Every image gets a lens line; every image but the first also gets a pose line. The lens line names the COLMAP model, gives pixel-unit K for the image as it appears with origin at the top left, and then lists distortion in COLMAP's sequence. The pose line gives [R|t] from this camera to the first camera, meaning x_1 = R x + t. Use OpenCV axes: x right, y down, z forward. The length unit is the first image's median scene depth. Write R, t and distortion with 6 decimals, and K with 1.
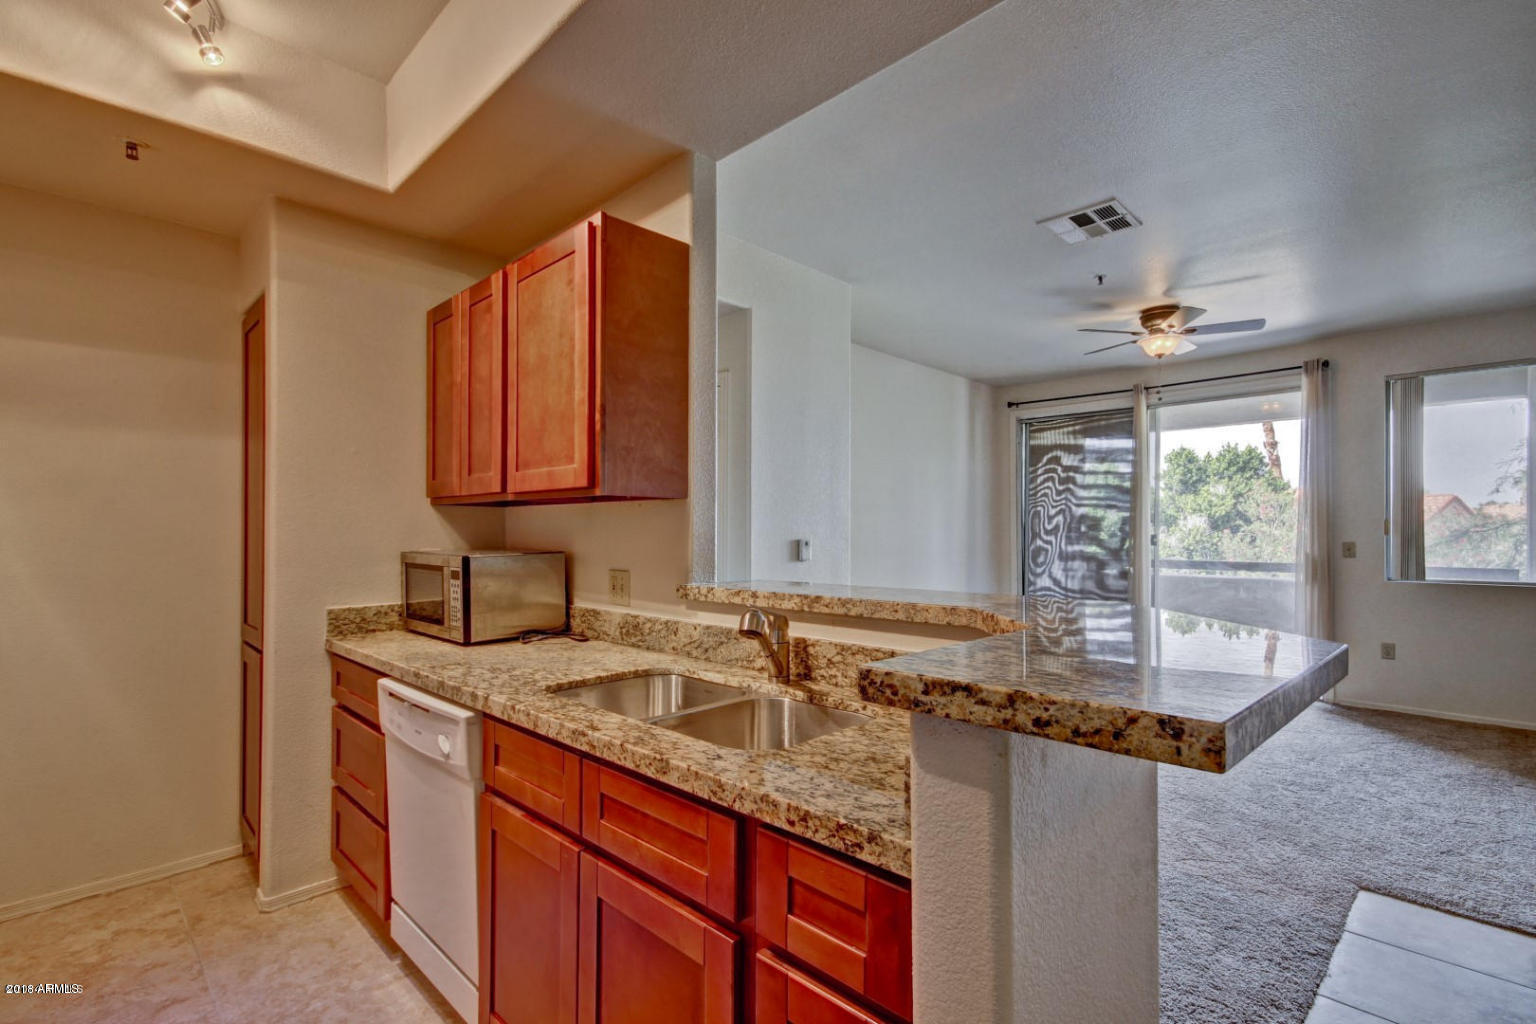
lens RADIAL K [[699.6, 0, 765.9], [0, 699.6, 524.8], [0, 0, 1]] dist [0.030829, -0.014995]
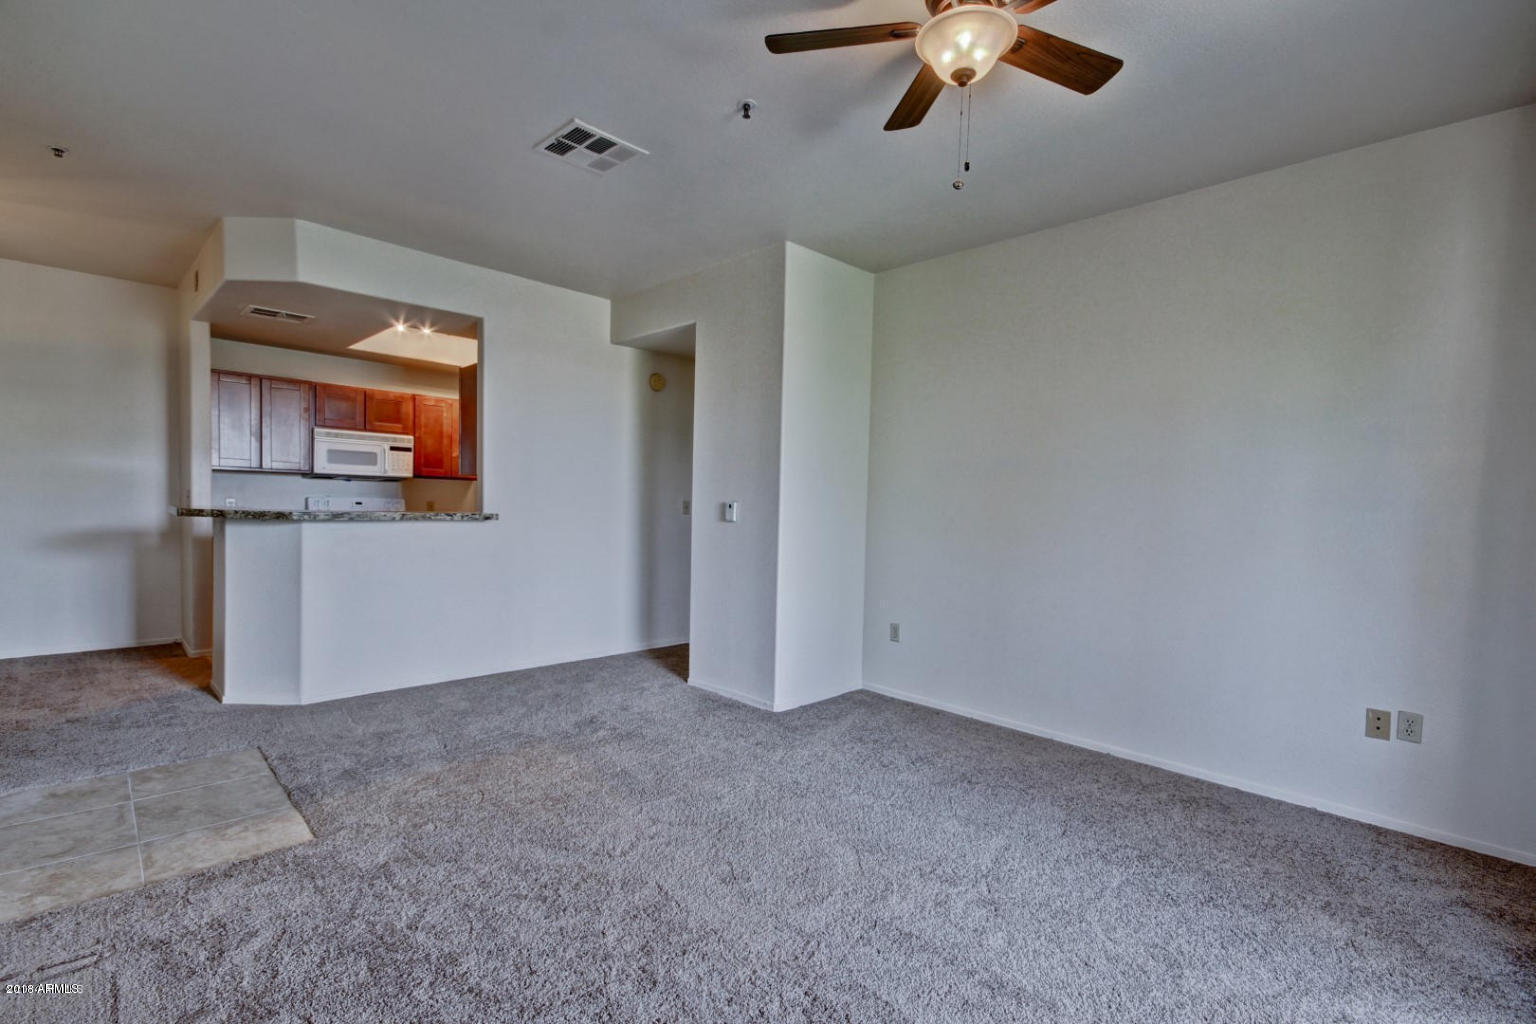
lens RADIAL K [[699.6, 0, 765.9], [0, 699.6, 524.8], [0, 0, 1]] dist [0.030829, -0.014995]
pose [[-0.008647, 0.029400, -0.999530, 1.683026], [-0.018055, 0.999400, 0.029552, 0.032452], [0.999800, 0.018302, -0.008111, 1.511701]]
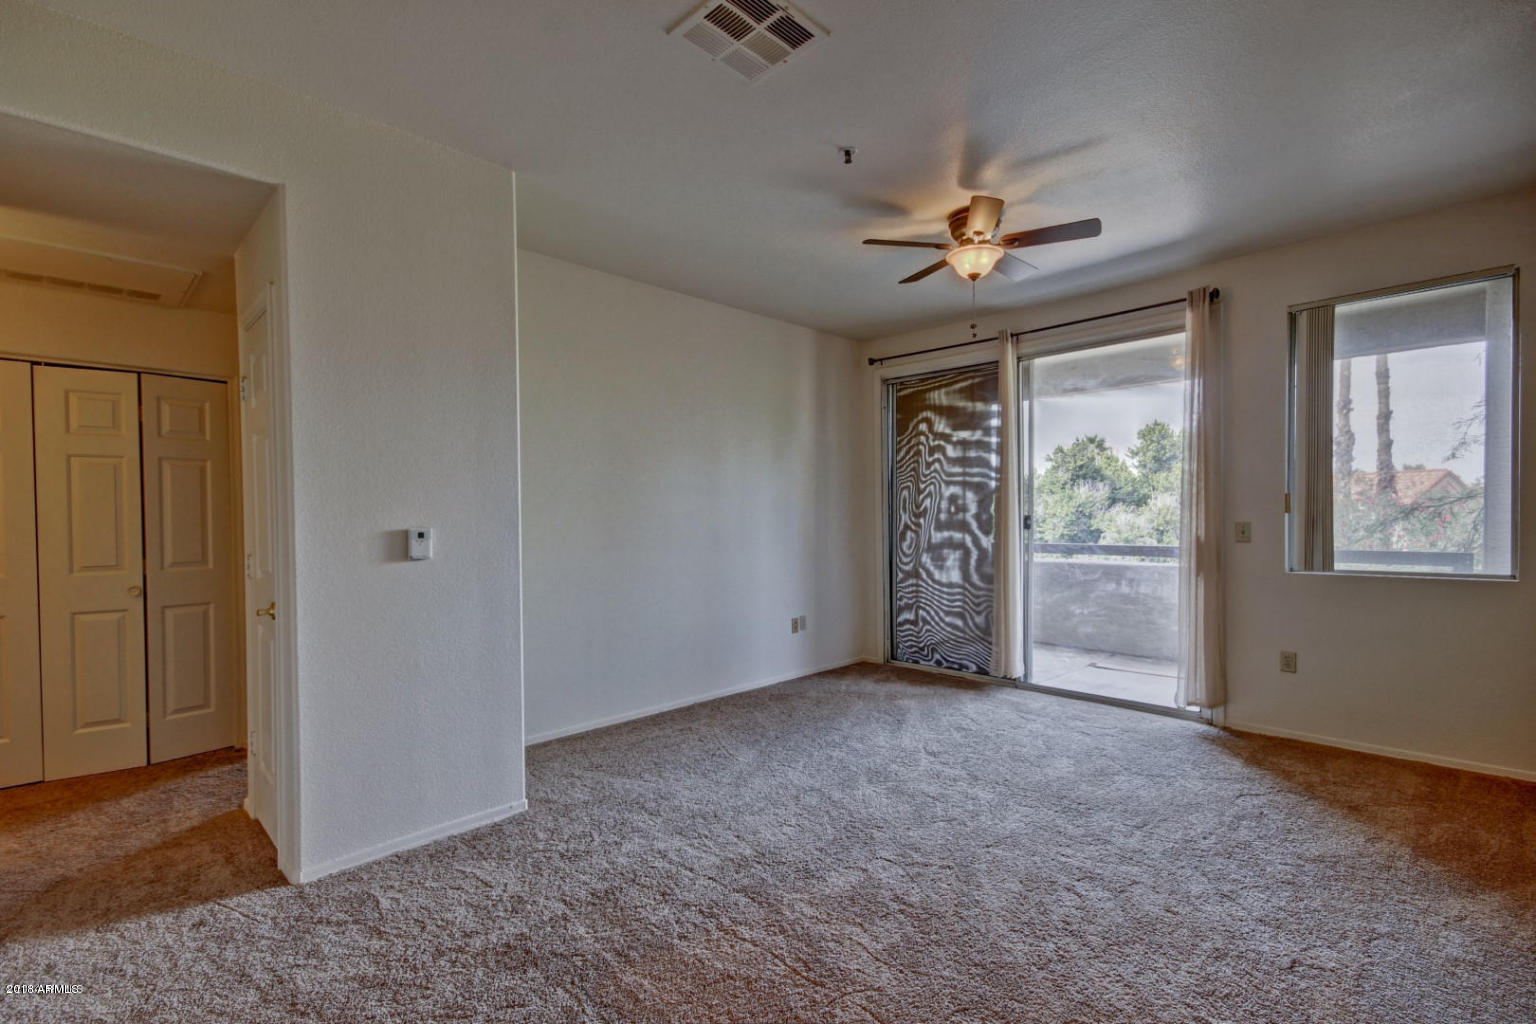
lens RADIAL K [[699.6, 0, 765.9], [0, 699.6, 524.8], [0, 0, 1]] dist [0.030829, -0.014995]
pose [[0.999920, -0.012067, -0.003898, 0.572032], [0.012147, 0.999699, 0.021318, 0.008664], [0.003640, -0.021363, 0.999765, 0.420481]]
